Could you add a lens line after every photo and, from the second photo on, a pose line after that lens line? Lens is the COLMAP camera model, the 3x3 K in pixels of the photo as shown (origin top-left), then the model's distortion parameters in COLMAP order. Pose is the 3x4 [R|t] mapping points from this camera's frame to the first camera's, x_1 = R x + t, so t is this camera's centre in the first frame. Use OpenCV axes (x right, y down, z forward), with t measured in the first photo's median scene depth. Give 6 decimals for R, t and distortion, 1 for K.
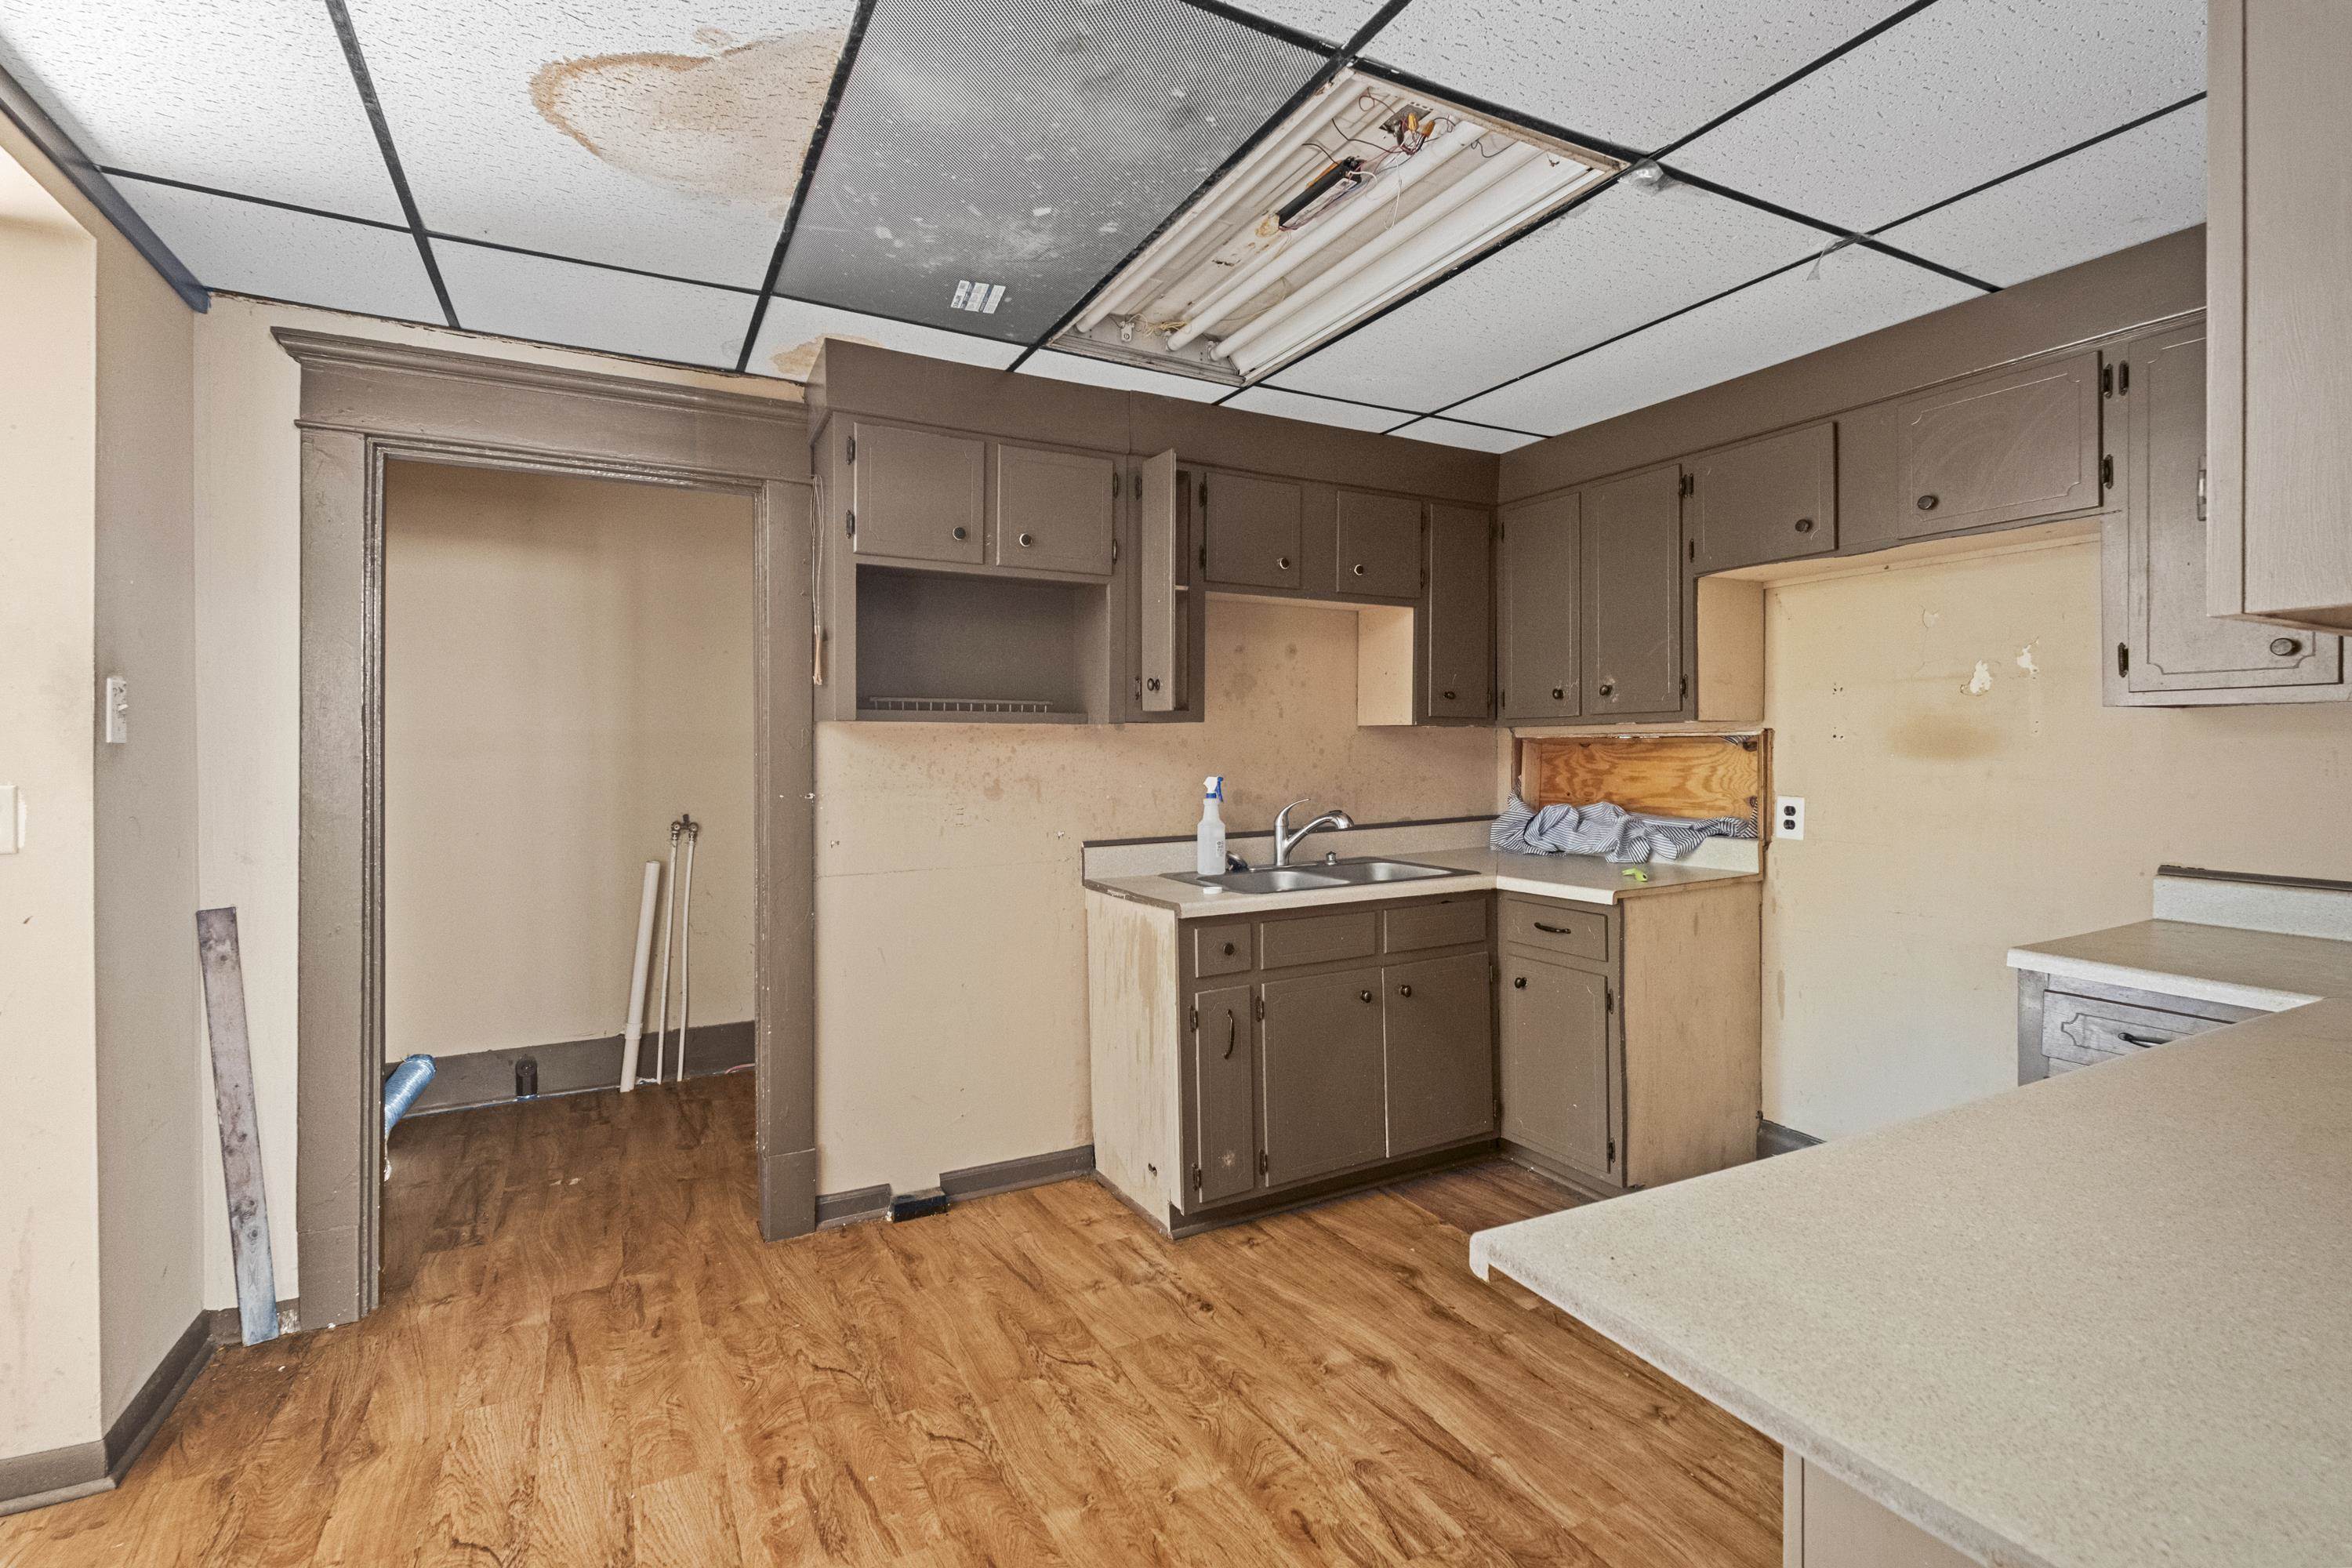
lens RADIAL K [[1074.1, 0, 1178.3], [0, 1074.1, 754.8], [0, 0, 1]] dist [0.000592, -0.001496]
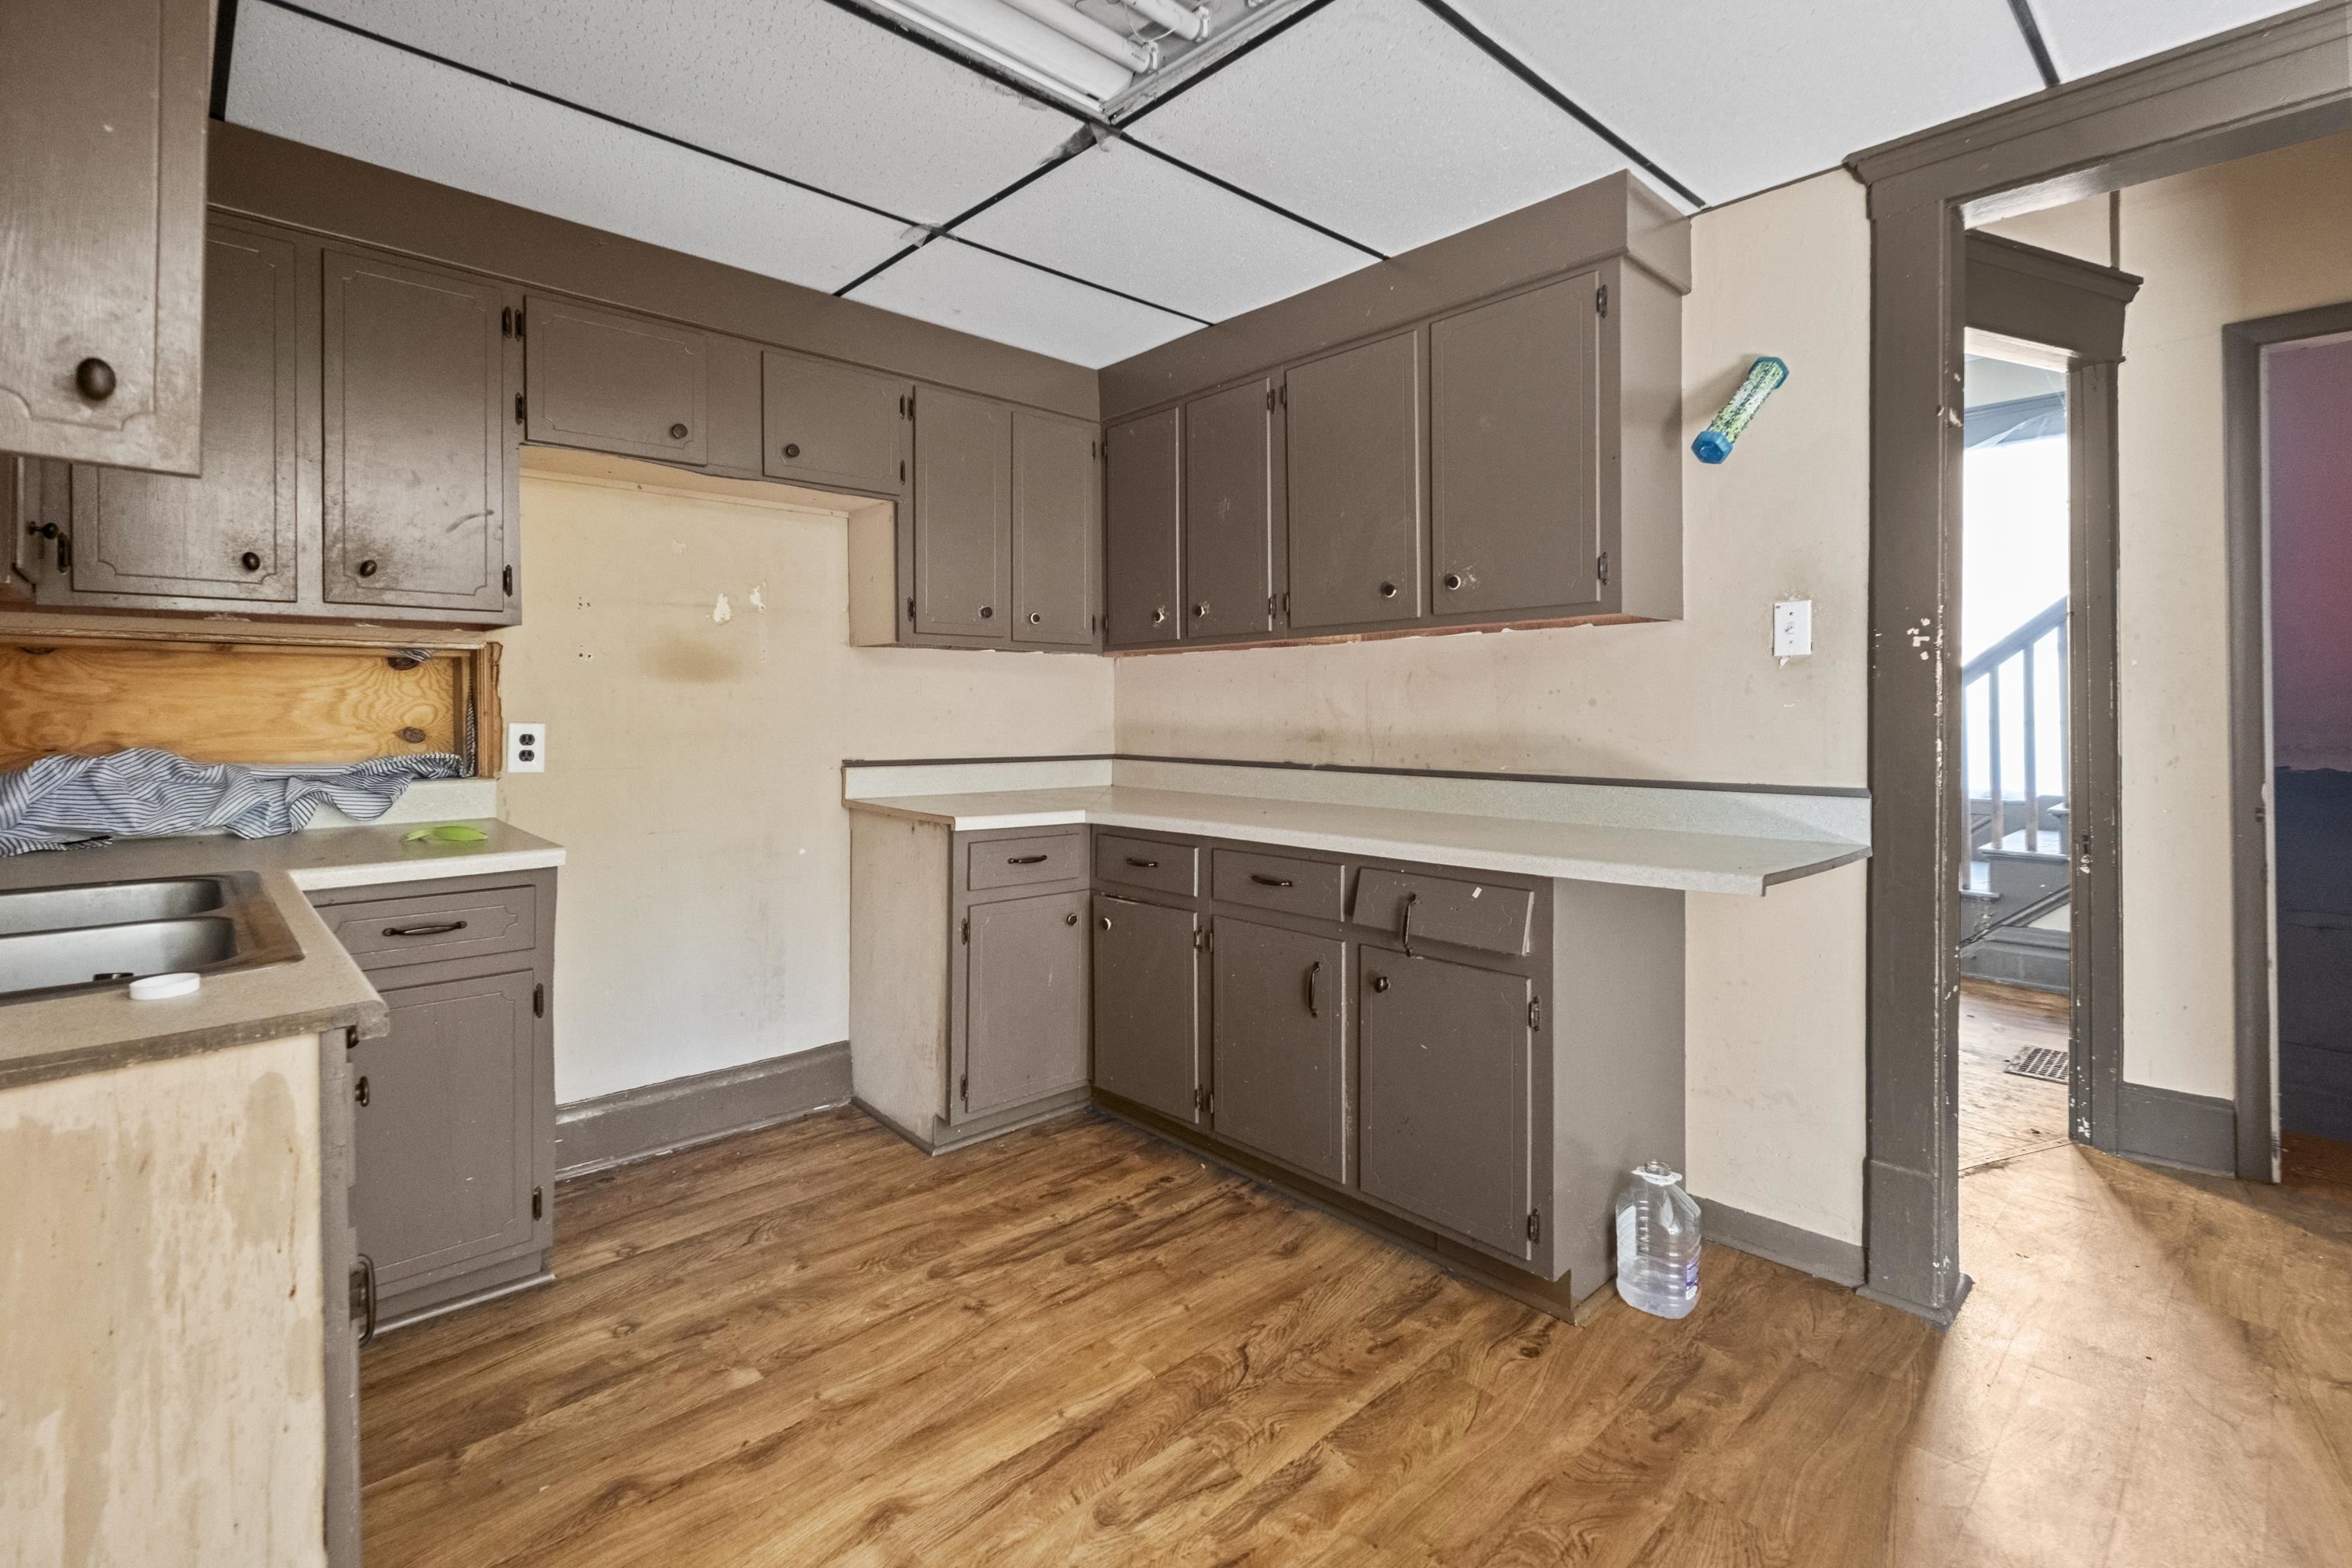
lens RADIAL K [[1063.4, 0, 1176.9], [0, 1063.4, 712.6], [0, 0, 1]] dist [0.010080, -0.006544]
pose [[-0.261881, 0.001741, 0.965099, -0.440044], [0.007932, 0.999968, 0.000349, 0.039189], [-0.965068, 0.007746, -0.261886, 0.821449]]
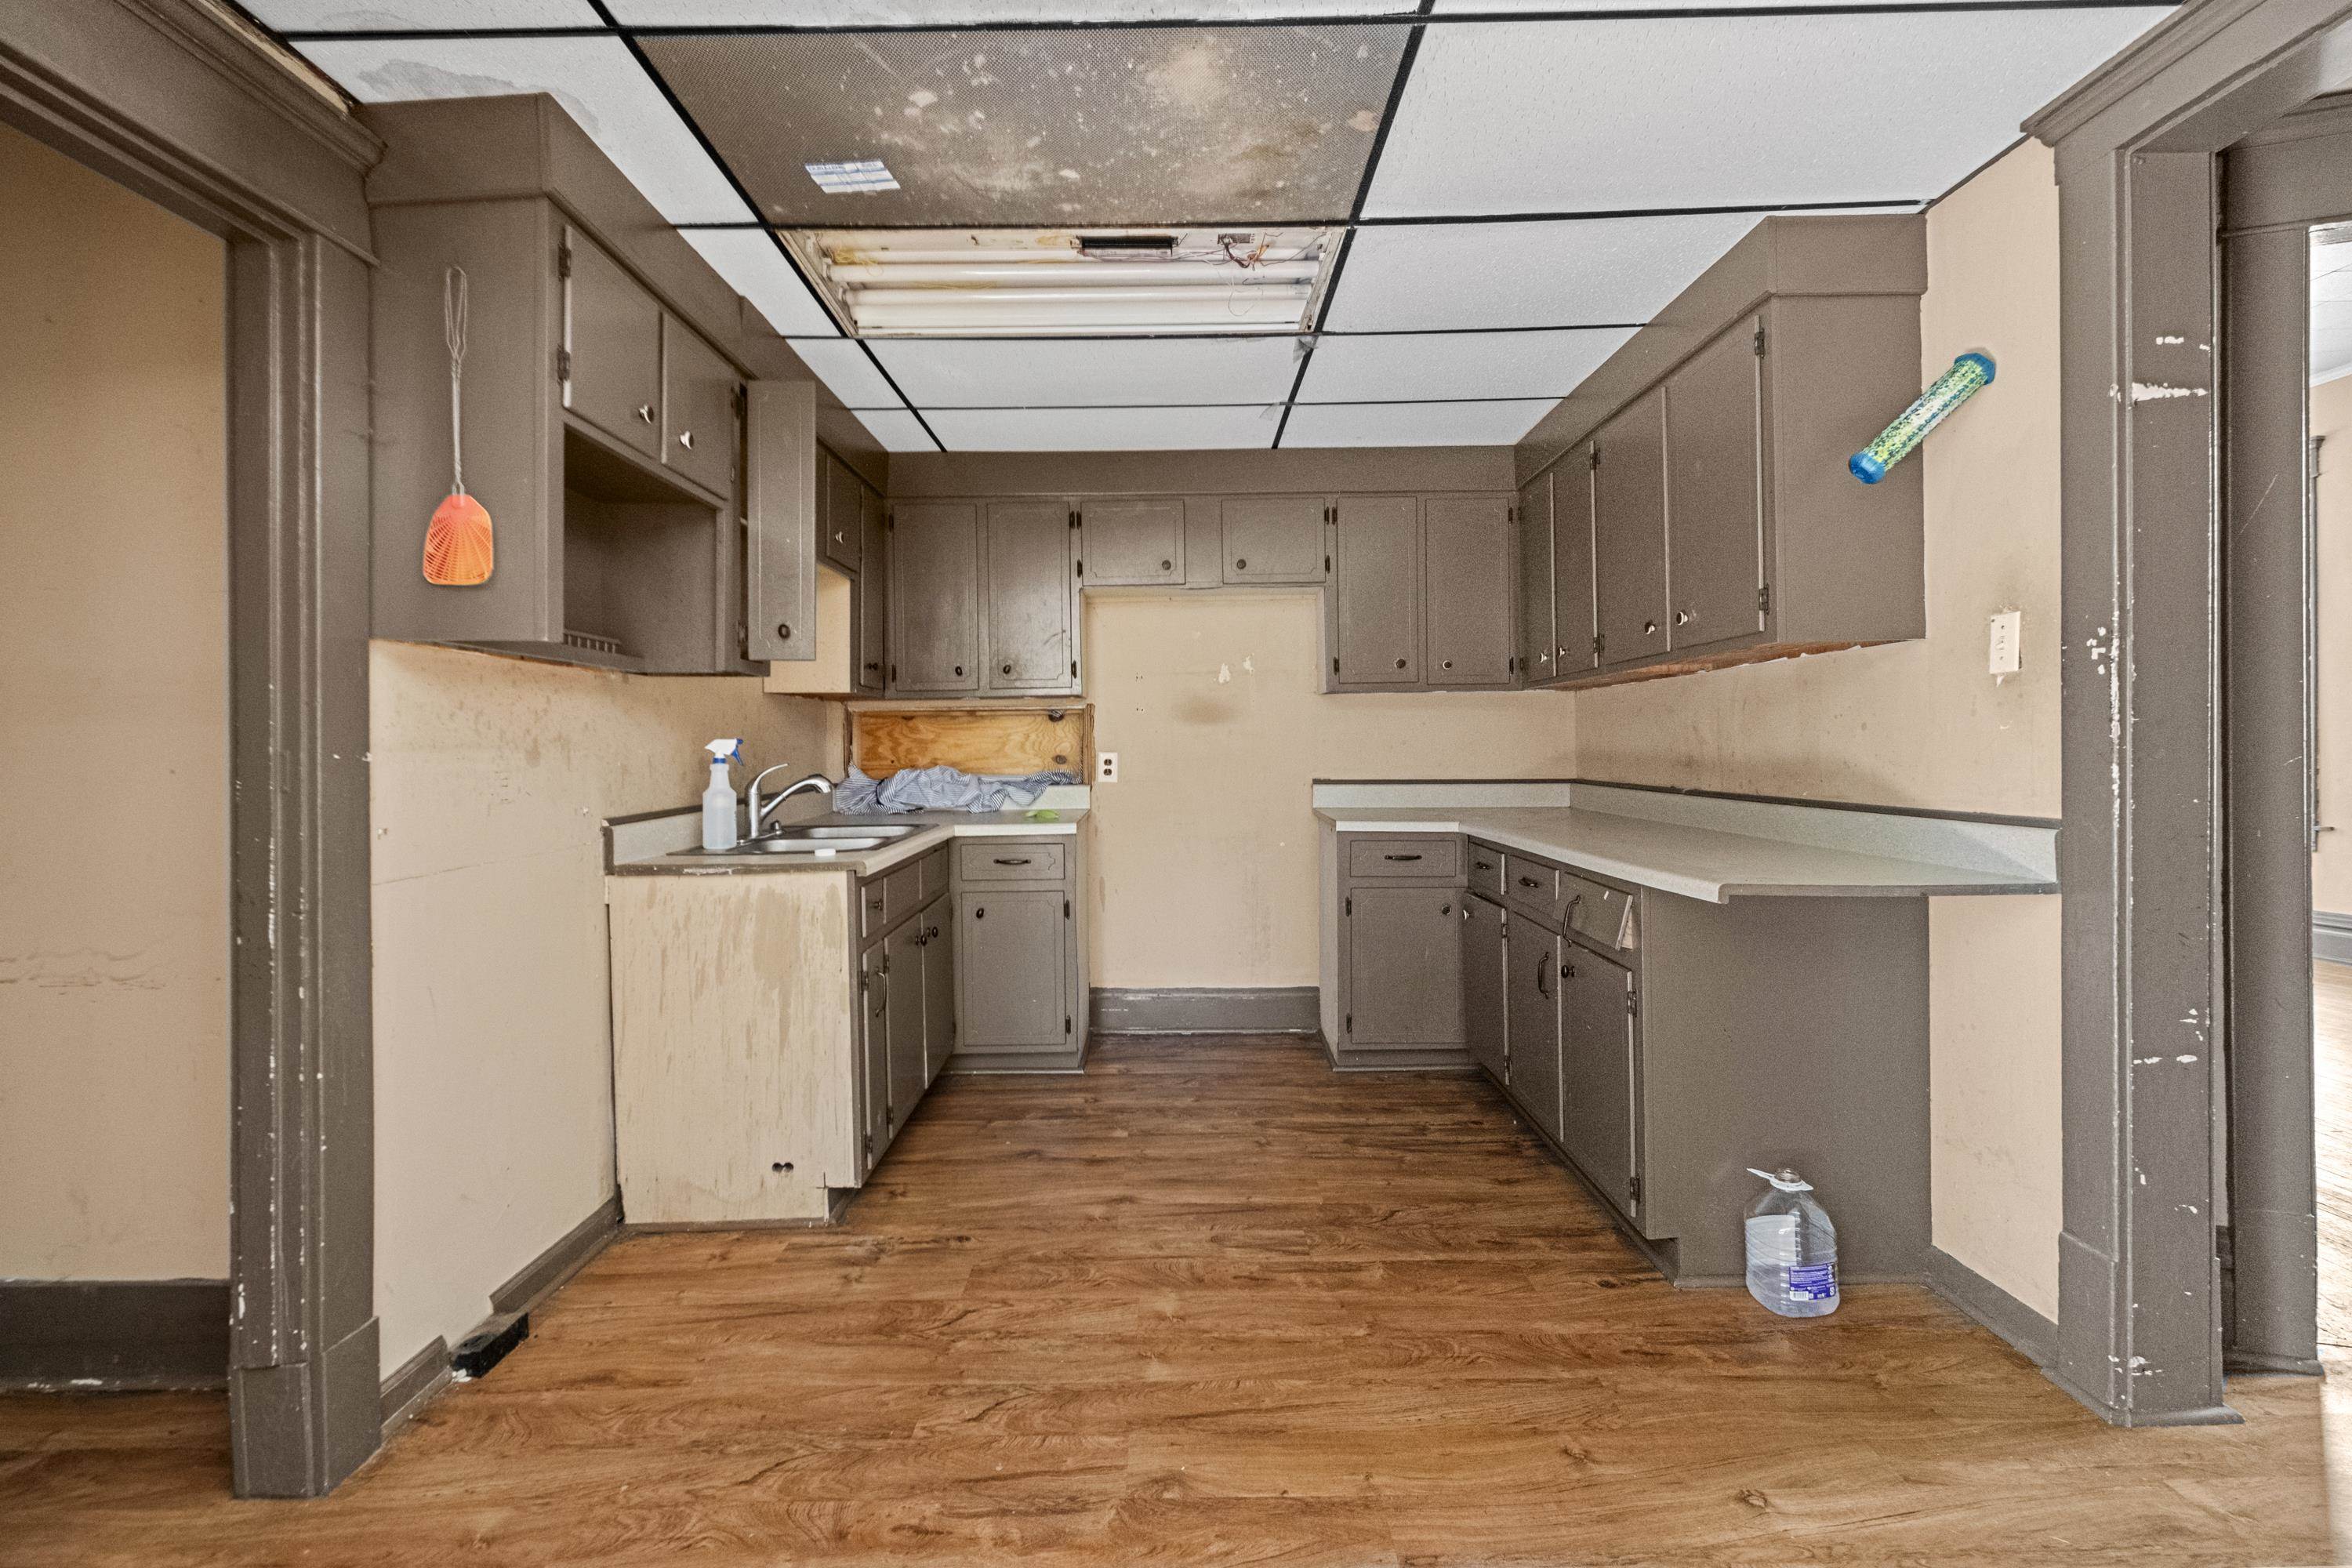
lens RADIAL K [[1069.7, 0, 1185.8], [0, 1069.7, 748.1], [0, 0, 1]] dist [0.000982, -0.000561]
pose [[0.460651, -0.004358, 0.887571, -0.714504], [0.016462, 0.999858, -0.003635, 0.045717], [-0.887429, 0.016286, 0.460657, 0.299349]]
